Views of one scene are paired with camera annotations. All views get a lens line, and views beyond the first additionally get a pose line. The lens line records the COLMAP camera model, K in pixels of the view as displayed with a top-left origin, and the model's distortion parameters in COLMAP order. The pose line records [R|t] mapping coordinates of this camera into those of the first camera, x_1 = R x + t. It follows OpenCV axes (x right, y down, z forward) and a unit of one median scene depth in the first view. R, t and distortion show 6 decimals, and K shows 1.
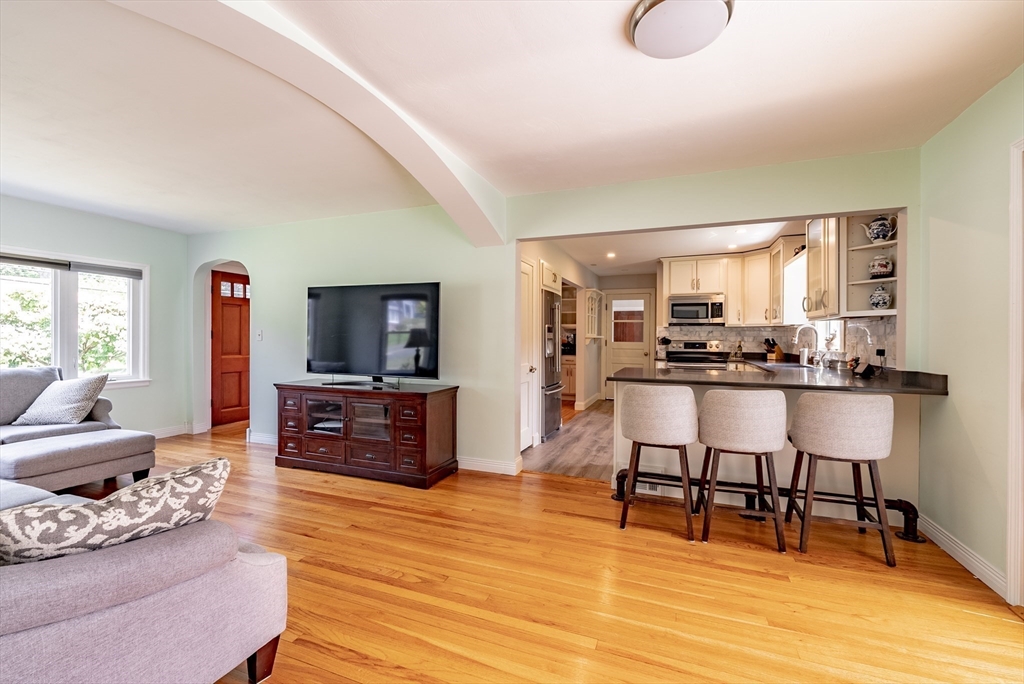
lens RADIAL K [[423.8, 0, 521.7], [0, 423.8, 339.7], [0, 0, 1]] dist [0.000782, -0.000078]
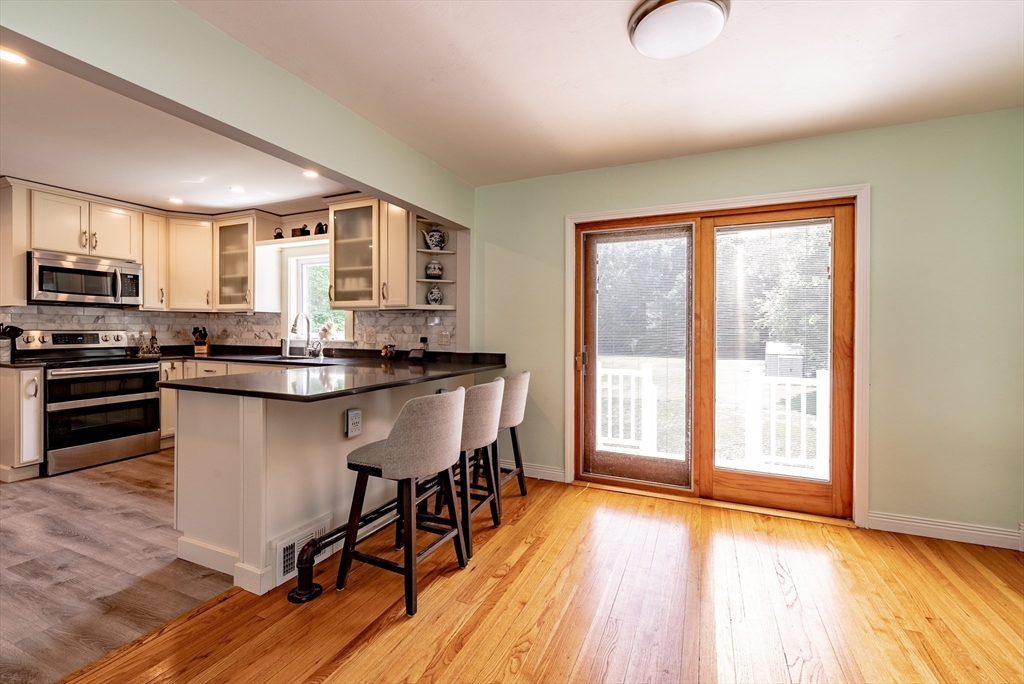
lens RADIAL K [[425.8, 0, 511.5], [0, 425.8, 331.9], [0, 0, 1]] dist [0.001163, -0.000095]
pose [[0.063129, -0.010095, 0.997954, -0.314689], [-0.000995, 0.999948, 0.010178, -0.004693], [-0.998005, -0.001635, 0.063116, 0.603427]]
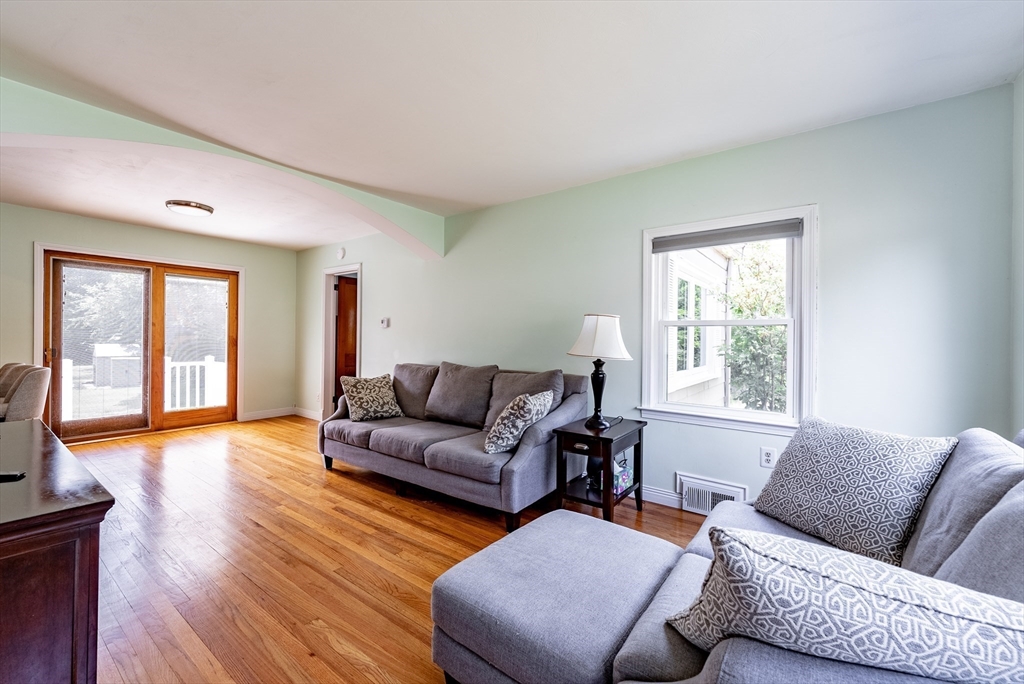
lens RADIAL K [[420.1, 0, 515.1], [0, 420.1, 337.2], [0, 0, 1]] dist [0.008062, -0.000023]
pose [[-0.961529, -0.015998, 0.274236, -1.001495], [-0.014693, 0.999869, 0.006810, -0.010665], [-0.274309, 0.002519, -0.961638, 1.320130]]
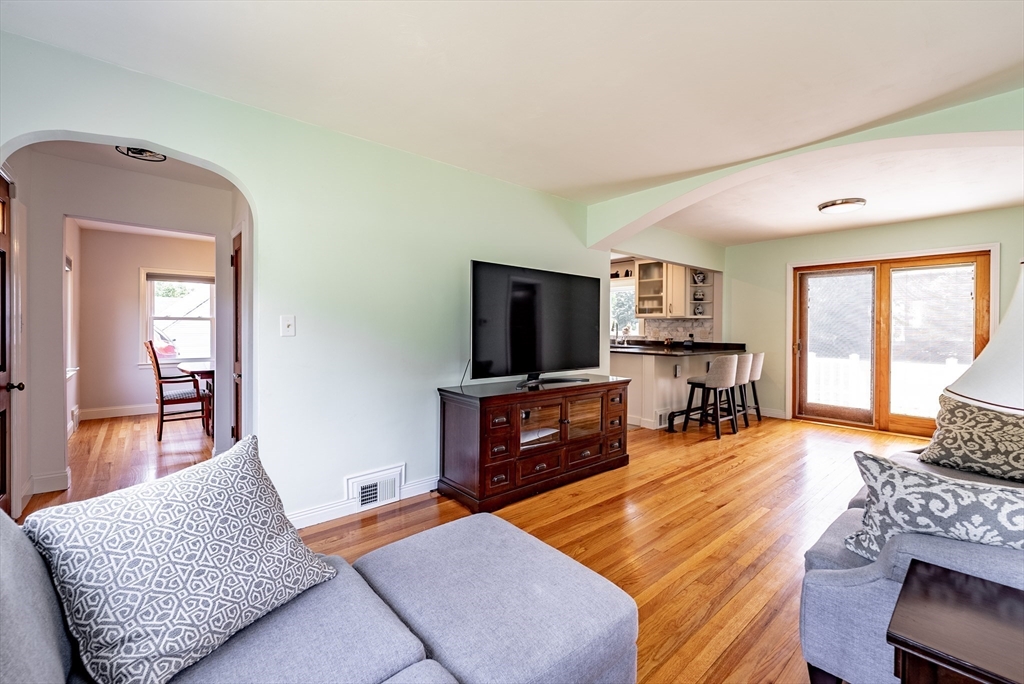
lens RADIAL K [[428.8, 0, 514.2], [0, 428.8, 331.3], [0, 0, 1]] dist [-0.012537, -0.000017]
pose [[0.474335, -0.008950, 0.880299, -1.275031], [-0.000620, 0.999945, 0.010500, -0.010958], [-0.880344, -0.005526, 0.474303, 0.684493]]
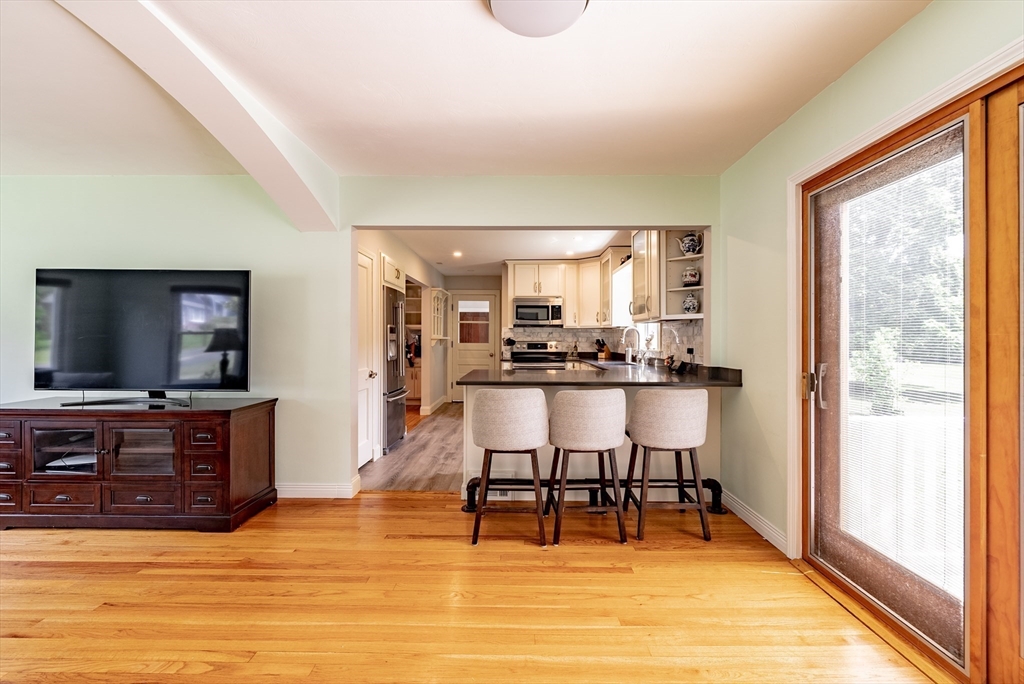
lens RADIAL K [[423.1, 0, 516.0], [0, 423.1, 340.1], [0, 0, 1]] dist [0.000303, 0.000018]
pose [[0.939193, -0.004211, 0.343364, 0.004771], [0.004897, 0.999987, -0.001129, -0.000310], [-0.343355, 0.002742, 0.939202, 0.072438]]
